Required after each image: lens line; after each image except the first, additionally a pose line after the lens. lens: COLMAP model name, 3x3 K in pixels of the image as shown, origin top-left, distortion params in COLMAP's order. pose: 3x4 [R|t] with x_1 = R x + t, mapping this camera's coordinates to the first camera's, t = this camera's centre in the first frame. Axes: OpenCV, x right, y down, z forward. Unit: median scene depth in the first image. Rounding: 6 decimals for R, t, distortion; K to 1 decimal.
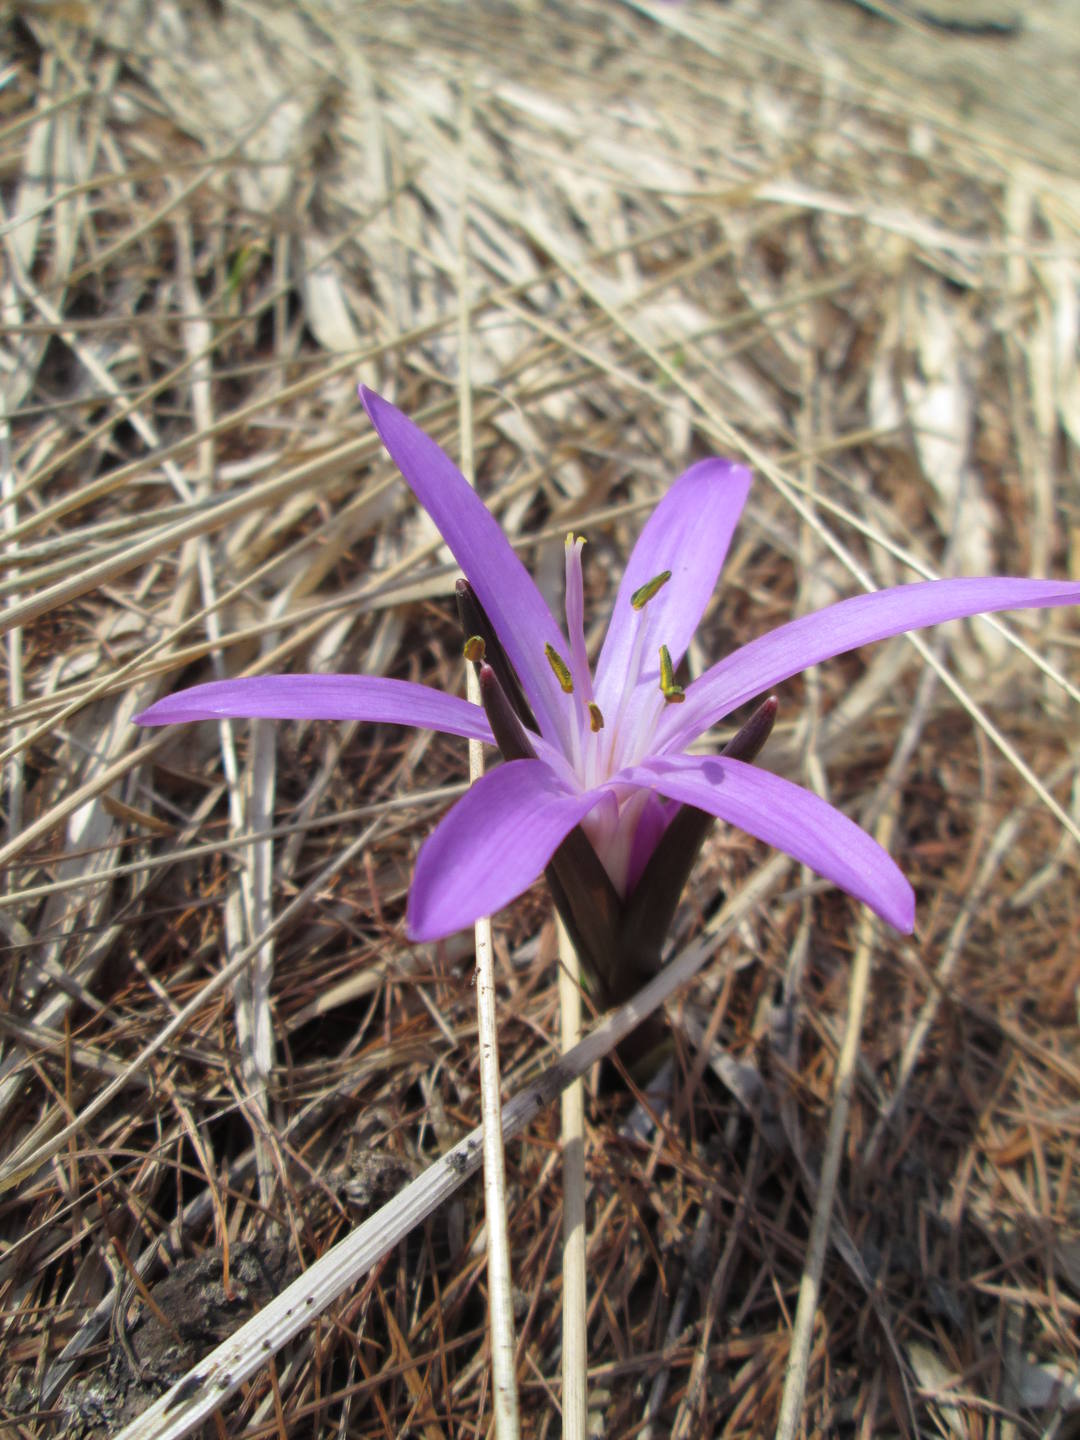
lens RADIAL K [[1165.7, 0, 540.0], [0, 1165.7, 720.0], [0, 0, 1]] dist [-0.004304, -0.100678]
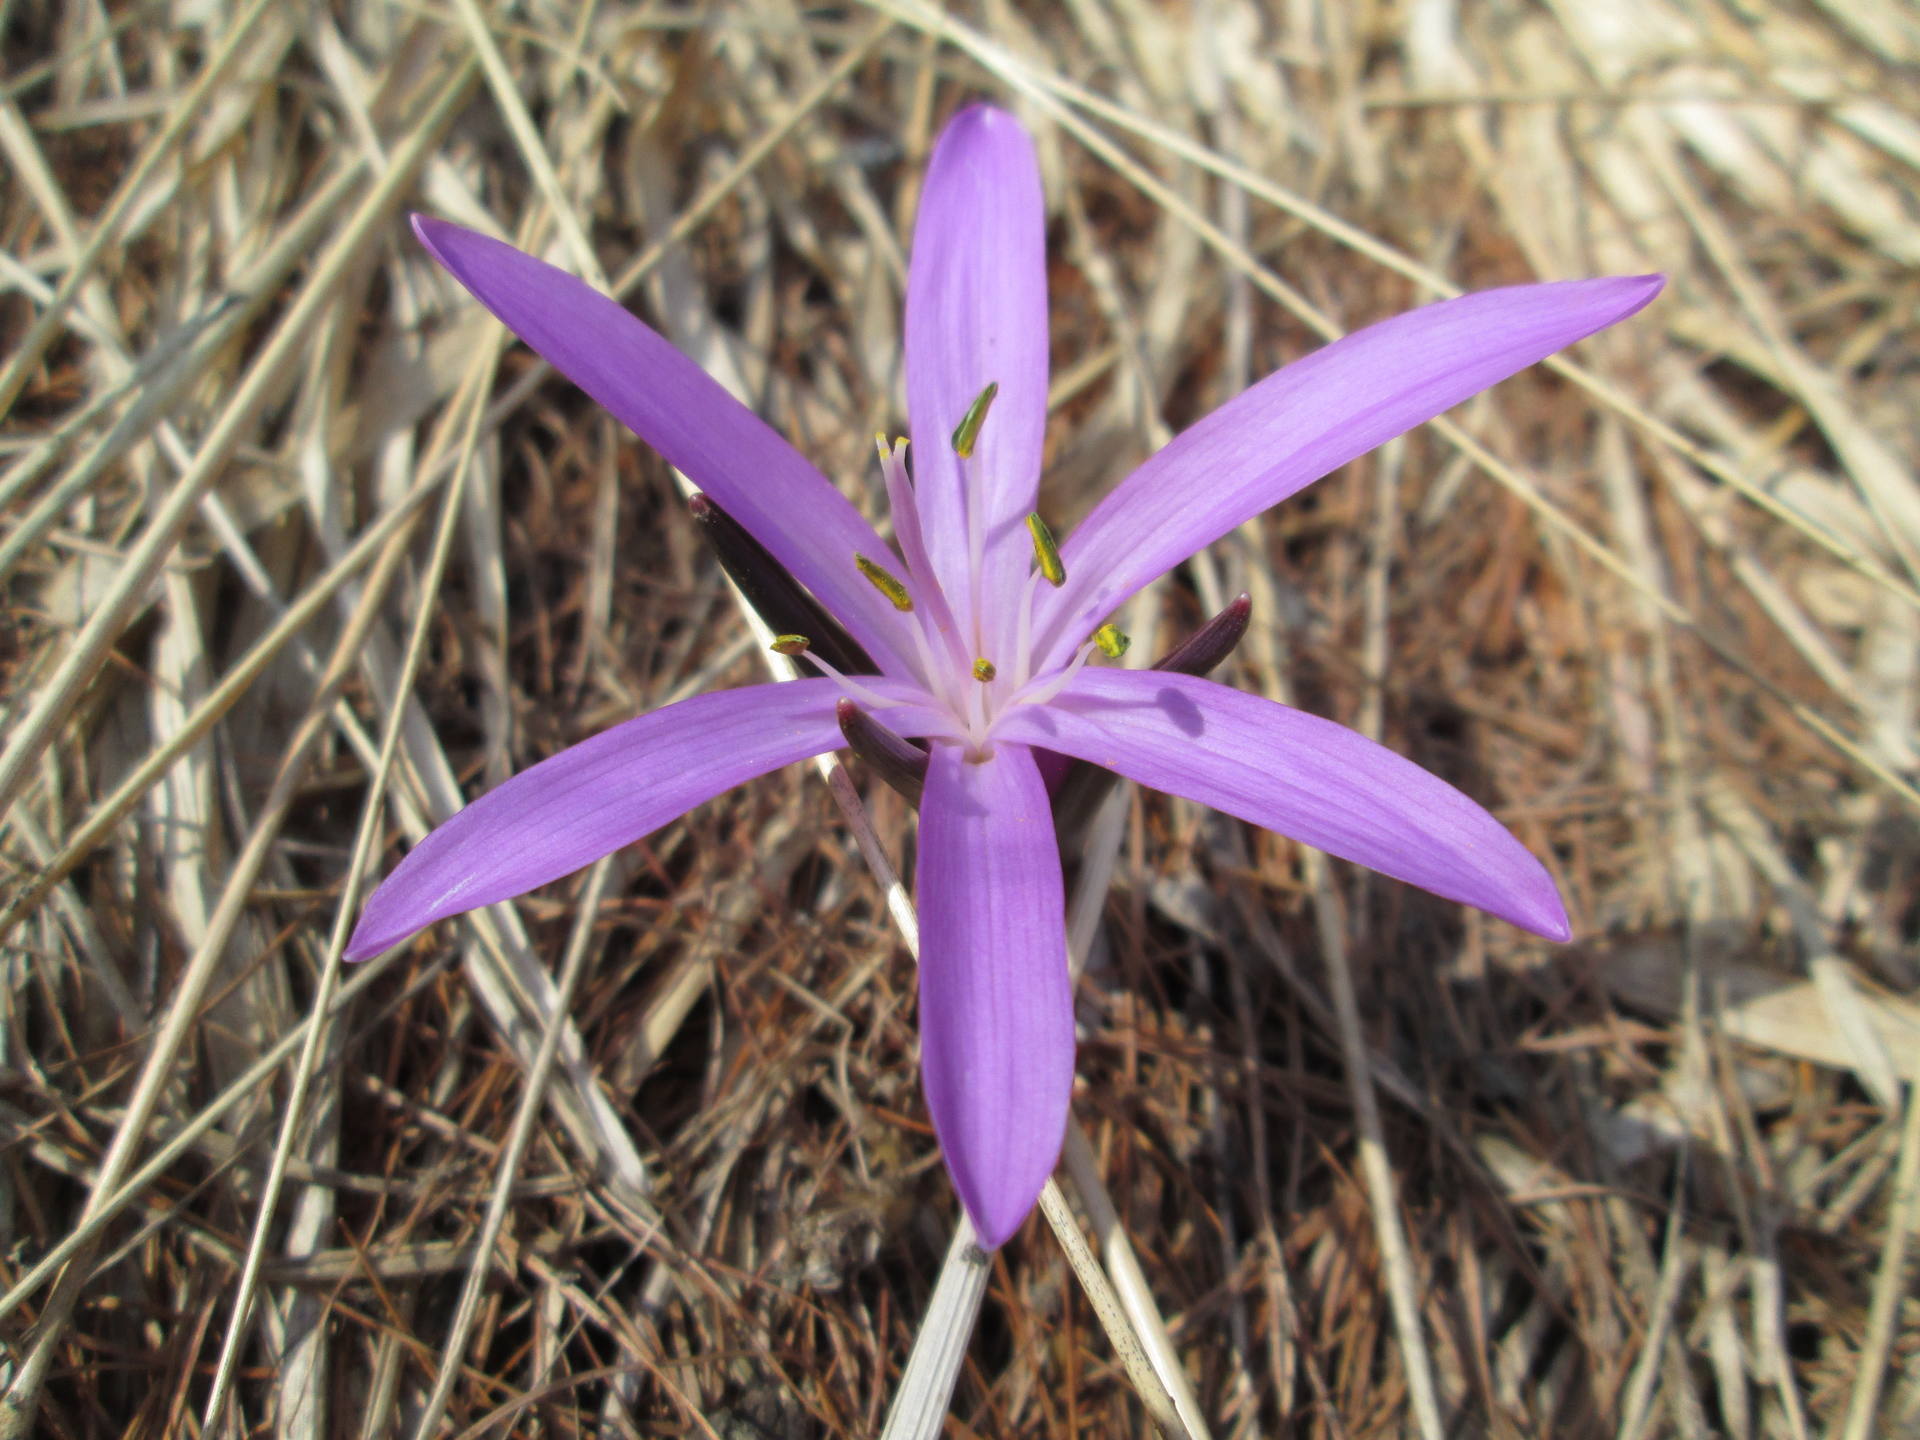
lens RADIAL K [[1554.2, 0, 960.0], [0, 1554.2, 720.0], [0, 0, 1]] dist [-0.004304, -0.100678]
pose [[0.928910, -0.344151, 0.136693, -0.080741], [0.276295, 0.889911, 0.362932, -0.251745], [-0.246548, -0.299364, 0.921735, 0.133045]]
